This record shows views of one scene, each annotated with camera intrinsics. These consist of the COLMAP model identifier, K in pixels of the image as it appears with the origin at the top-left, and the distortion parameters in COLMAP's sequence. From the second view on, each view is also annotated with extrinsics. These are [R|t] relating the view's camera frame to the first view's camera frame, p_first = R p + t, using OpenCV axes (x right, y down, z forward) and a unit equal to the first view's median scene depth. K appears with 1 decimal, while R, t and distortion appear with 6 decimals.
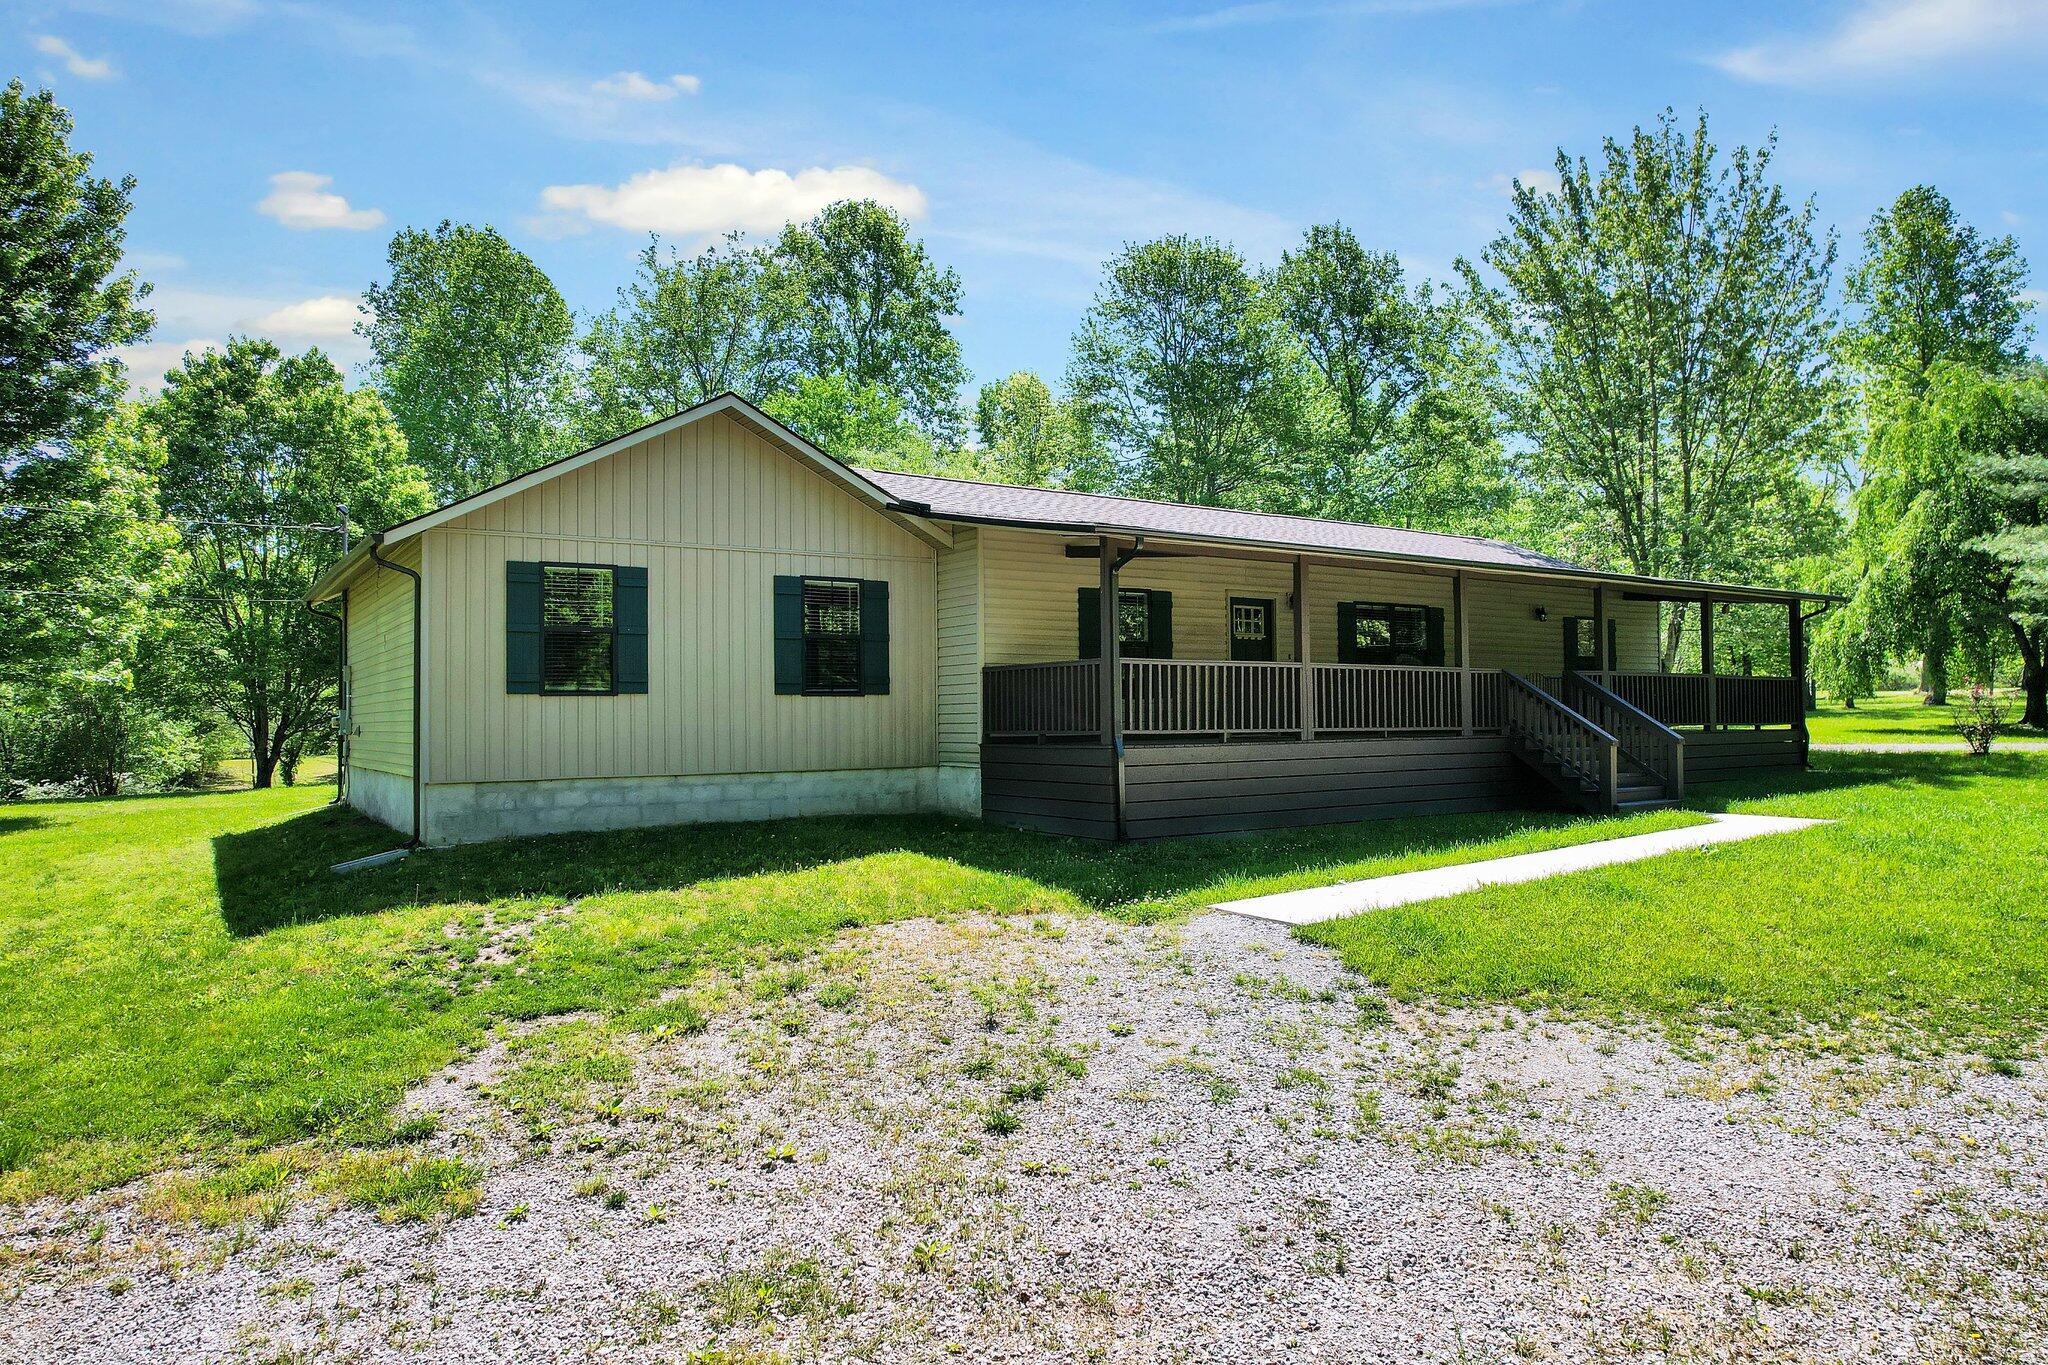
lens RADIAL K [[1287.3, 0, 1023.2], [0, 1287.3, 696.7], [0, 0, 1]] dist [-0.028682, 0.001750]
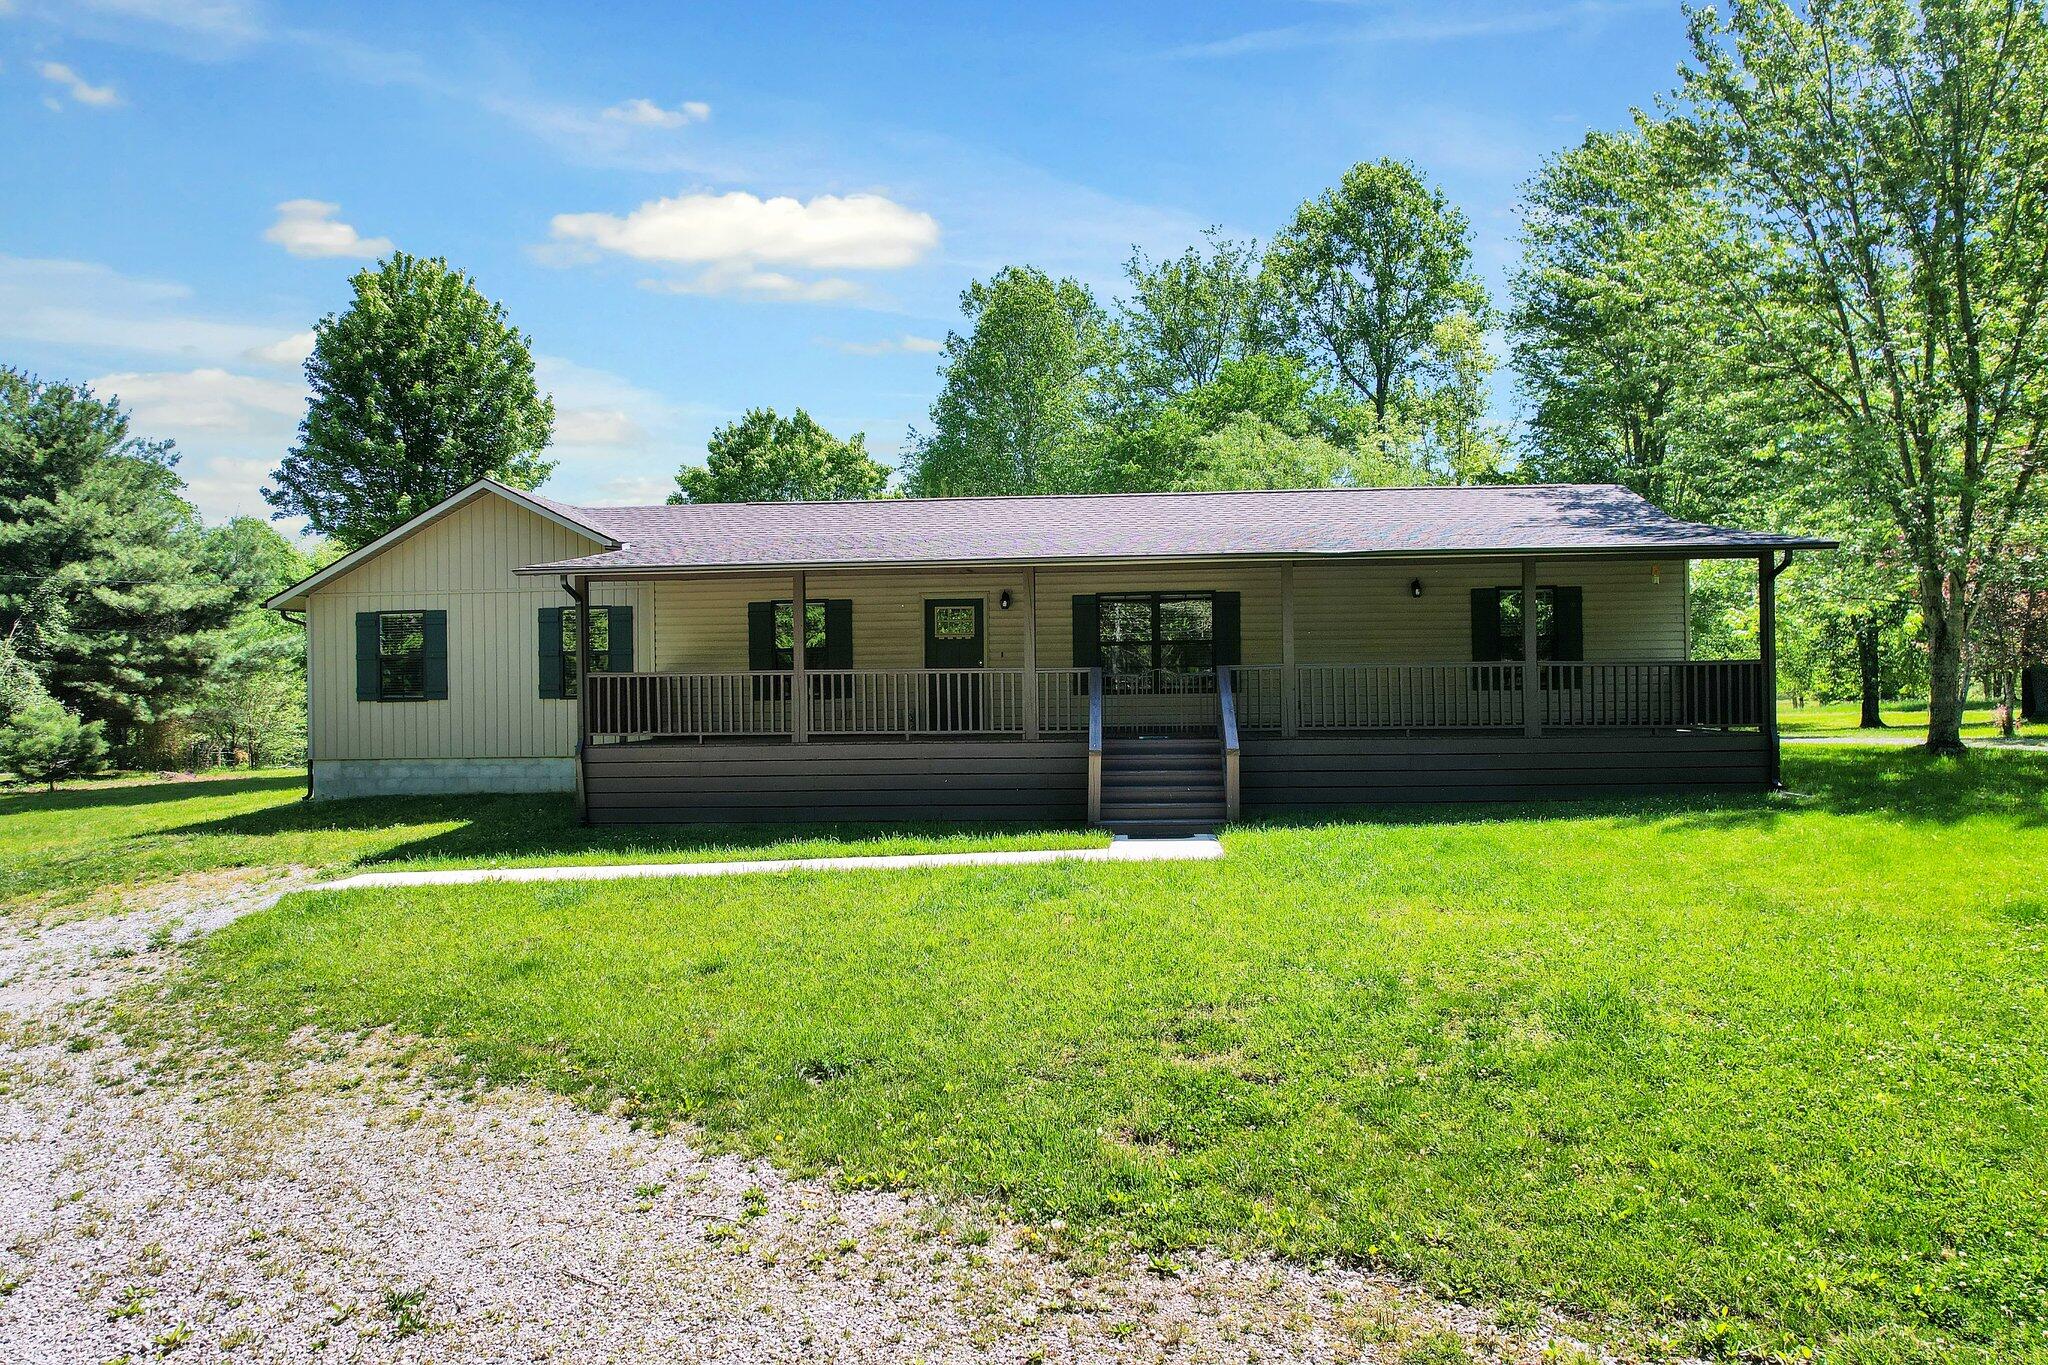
lens RADIAL K [[1287.3, 0, 1023.2], [0, 1287.3, 696.7], [0, 0, 1]] dist [-0.028682, 0.001750]
pose [[0.789500, 0.000456, -0.613750, 1.023930], [0.017204, 0.999590, 0.022873, -0.025652], [0.613509, -0.028617, 0.789169, 0.267582]]
